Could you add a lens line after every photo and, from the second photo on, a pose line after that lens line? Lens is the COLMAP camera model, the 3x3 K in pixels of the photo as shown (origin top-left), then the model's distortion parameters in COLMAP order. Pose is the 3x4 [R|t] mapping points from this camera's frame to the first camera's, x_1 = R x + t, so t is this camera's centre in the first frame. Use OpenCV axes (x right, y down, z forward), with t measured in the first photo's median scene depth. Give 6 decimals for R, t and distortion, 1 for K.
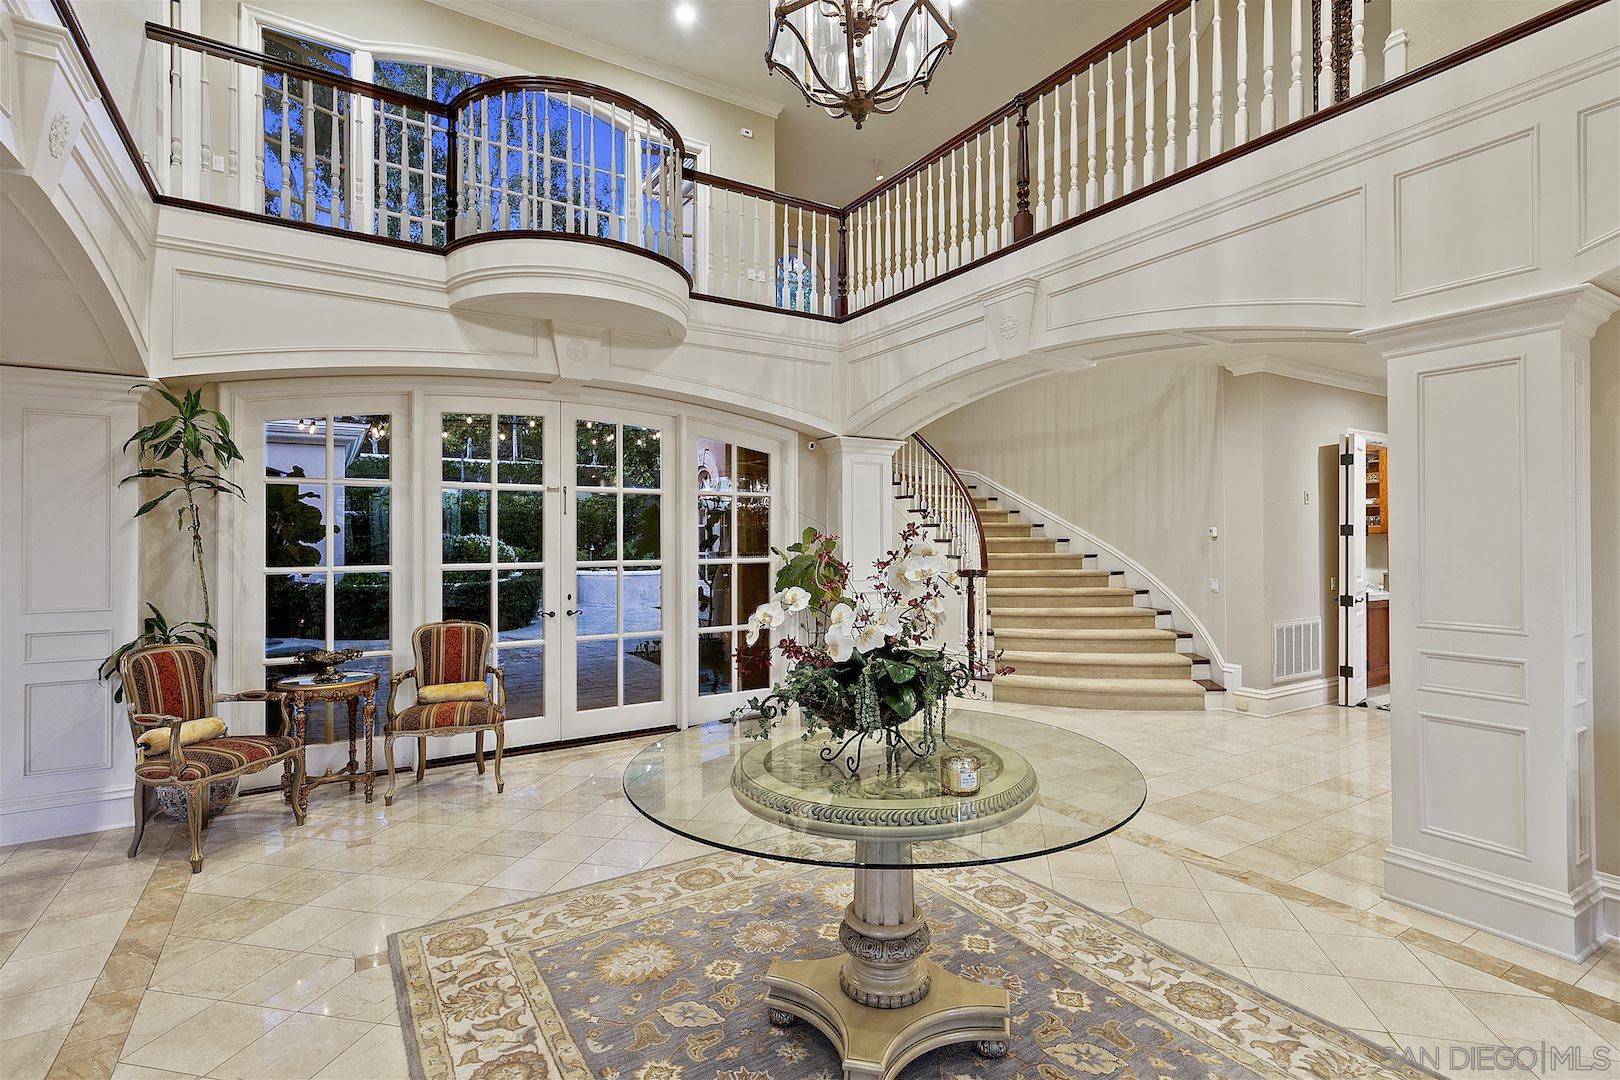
lens RADIAL K [[764.1, 0, 812.2], [0, 764.1, 538.2], [0, 0, 1]] dist [-0.001721, -0.000792]
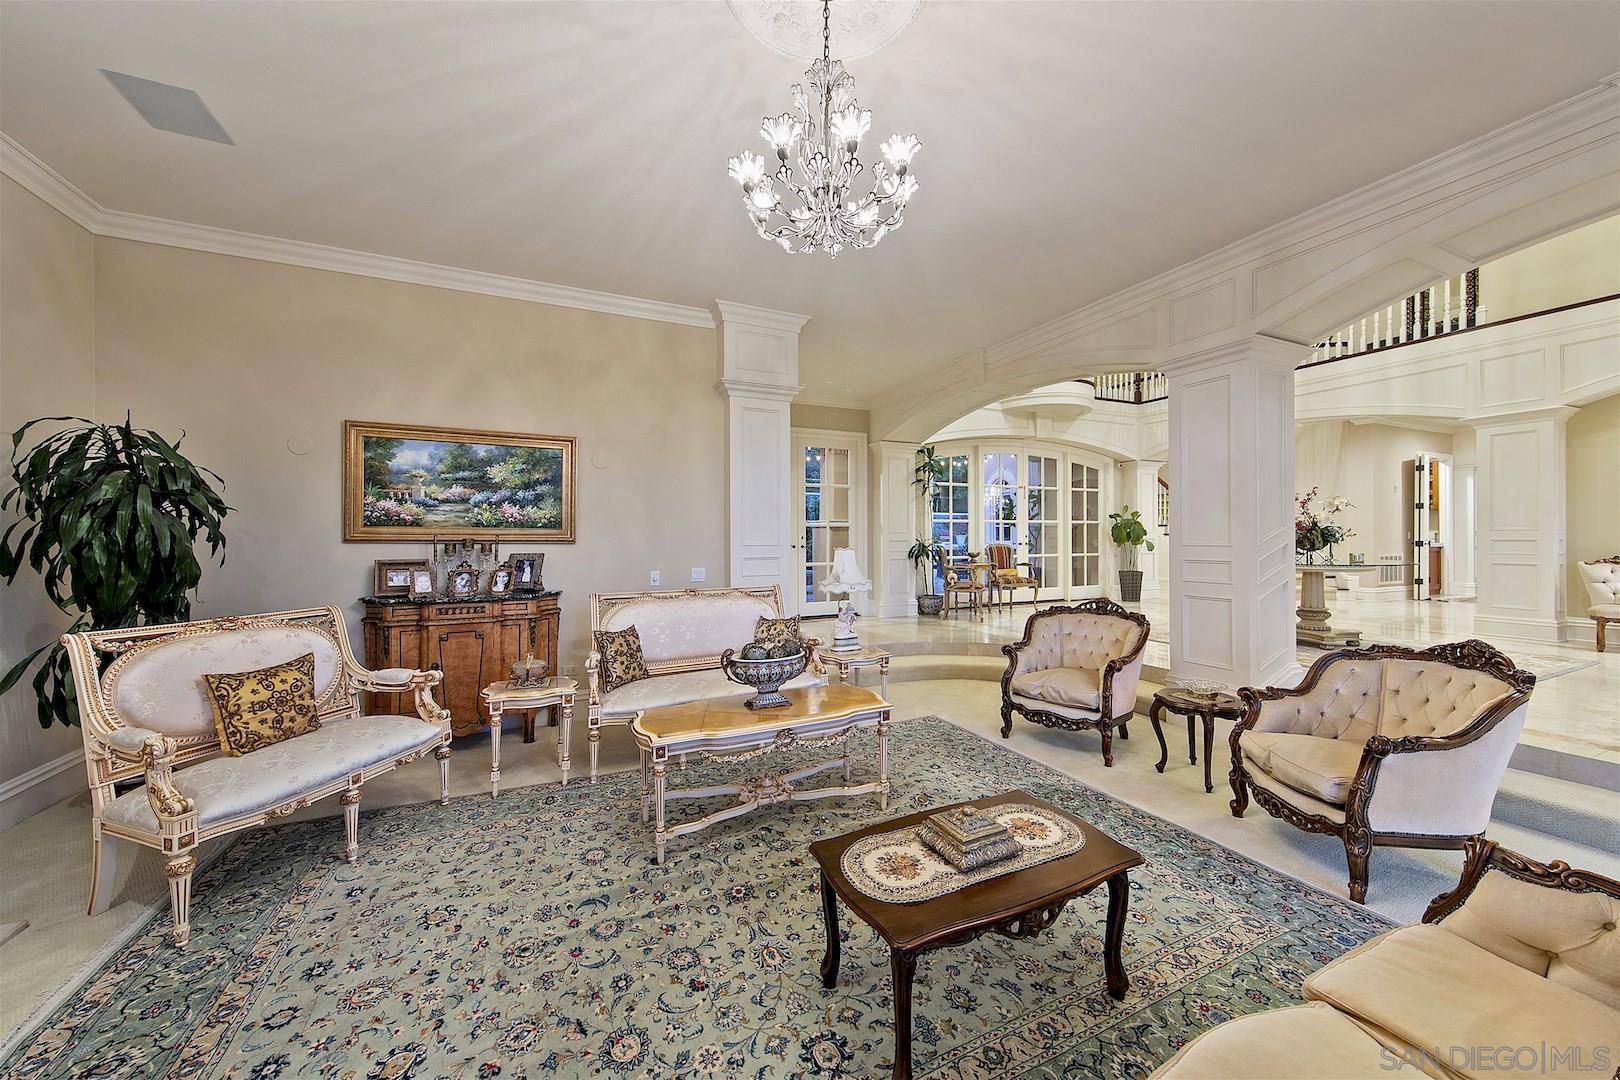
lens RADIAL K [[576.3, 0, 808.0], [0, 576.3, 538.9], [0, 0, 1]] dist [0.001516, 0.000168]
pose [[0.990402, 0.001397, -0.138211, -0.587878], [-0.000603, 0.999983, 0.005786, 0.063226], [0.138217, -0.005647, 0.990386, -0.608517]]
